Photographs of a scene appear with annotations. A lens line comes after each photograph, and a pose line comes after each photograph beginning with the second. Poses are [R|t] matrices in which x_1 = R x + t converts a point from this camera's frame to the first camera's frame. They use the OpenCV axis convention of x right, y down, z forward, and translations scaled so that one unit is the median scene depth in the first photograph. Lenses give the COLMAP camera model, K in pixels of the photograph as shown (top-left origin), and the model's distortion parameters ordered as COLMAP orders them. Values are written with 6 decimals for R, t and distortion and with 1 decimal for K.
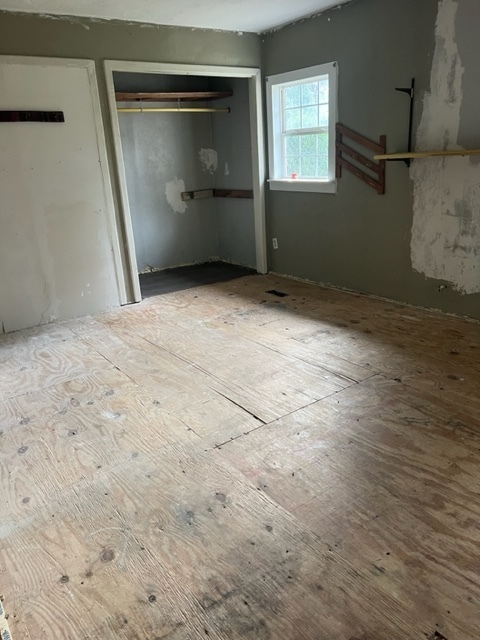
lens RADIAL K [[479.6, 0, 238.9], [0, 479.6, 319.9], [0, 0, 1]] dist [0.004922, -0.016333]
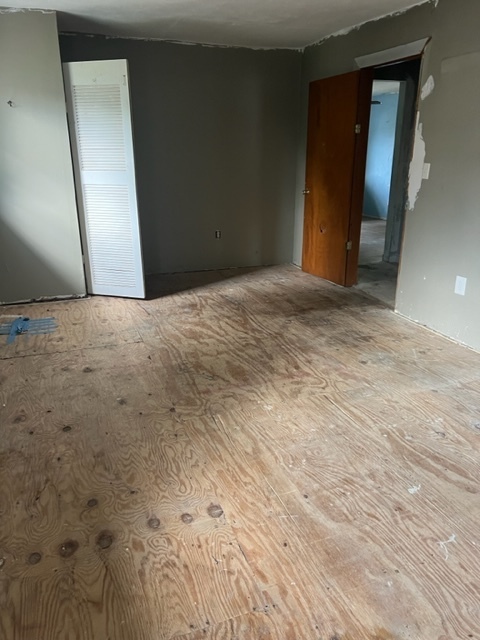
lens RADIAL K [[479.6, 0, 239.5], [0, 479.6, 320.5], [0, 0, 1]] dist [0.004922, -0.016333]
pose [[-0.962081, -0.014971, 0.272353, -0.059400], [0.156794, 0.786684, 0.597113, -0.641757], [-0.223195, 0.617174, -0.754506, 1.808766]]
